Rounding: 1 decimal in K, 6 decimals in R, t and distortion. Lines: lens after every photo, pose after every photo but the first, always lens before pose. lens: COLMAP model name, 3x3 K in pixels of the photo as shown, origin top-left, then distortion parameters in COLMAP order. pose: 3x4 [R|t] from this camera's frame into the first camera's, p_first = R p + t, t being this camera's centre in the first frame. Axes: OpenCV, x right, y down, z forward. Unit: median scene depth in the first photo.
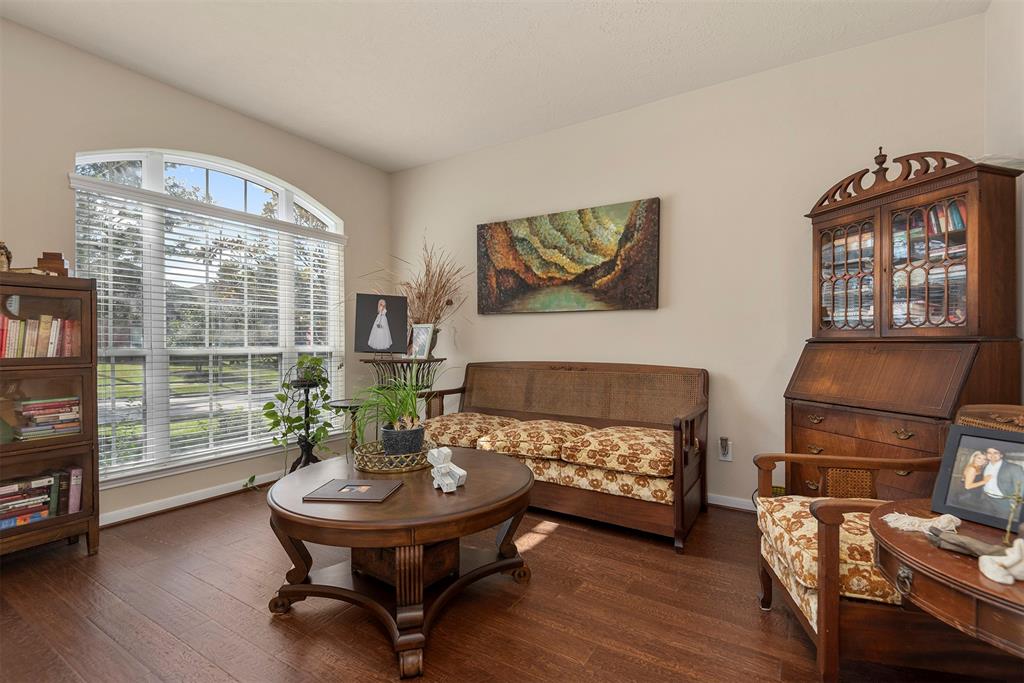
lens RADIAL K [[465.9, 0, 519.5], [0, 465.9, 344.8], [0, 0, 1]] dist [0.008352, -0.006959]
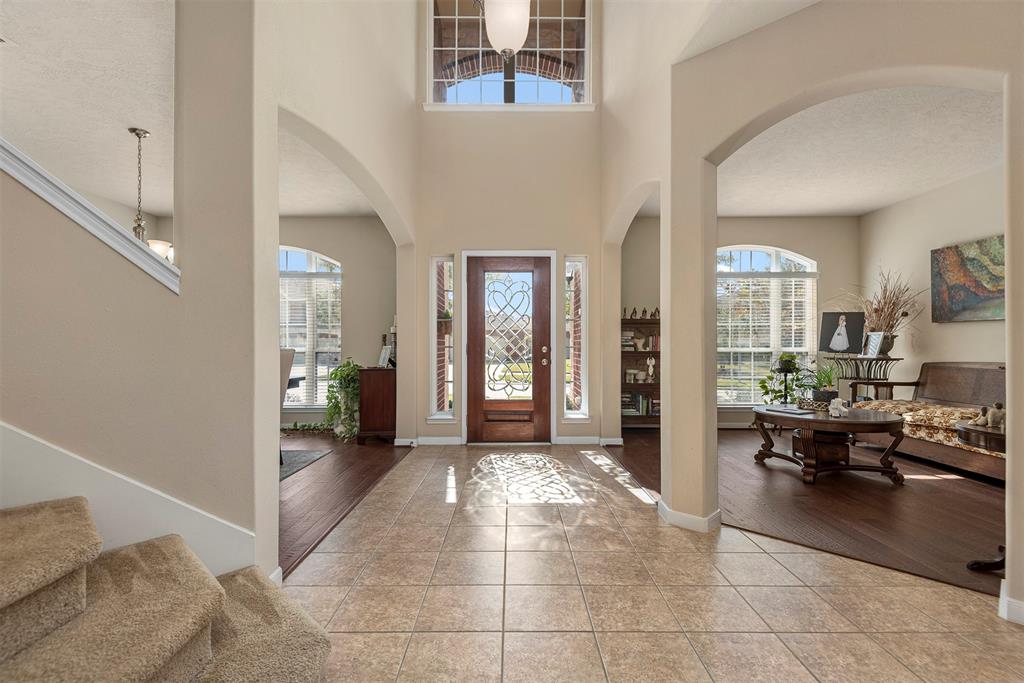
lens RADIAL K [[465.9, 0, 516.5], [0, 465.9, 346.6], [0, 0, 1]] dist [0.008352, -0.006959]
pose [[0.526681, 0.004032, -0.850054, 0.402725], [-0.005257, 0.999985, 0.001487, 0.001034], [0.850047, 0.003686, 0.526694, -0.611772]]
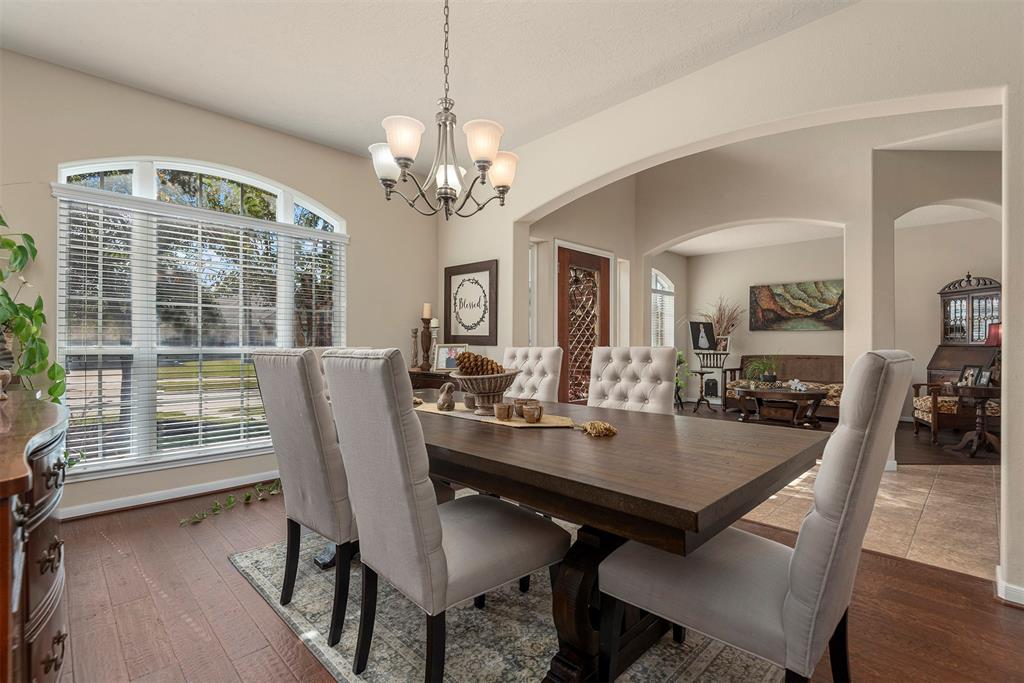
lens RADIAL K [[465.9, 0, 518.8], [0, 465.9, 345.7], [0, 0, 1]] dist [0.008352, -0.006959]
pose [[0.972171, 0.003977, -0.234238, -0.614367], [-0.004170, 0.999991, -0.000330, 0.001832], [0.234235, 0.001297, 0.972179, -1.230118]]
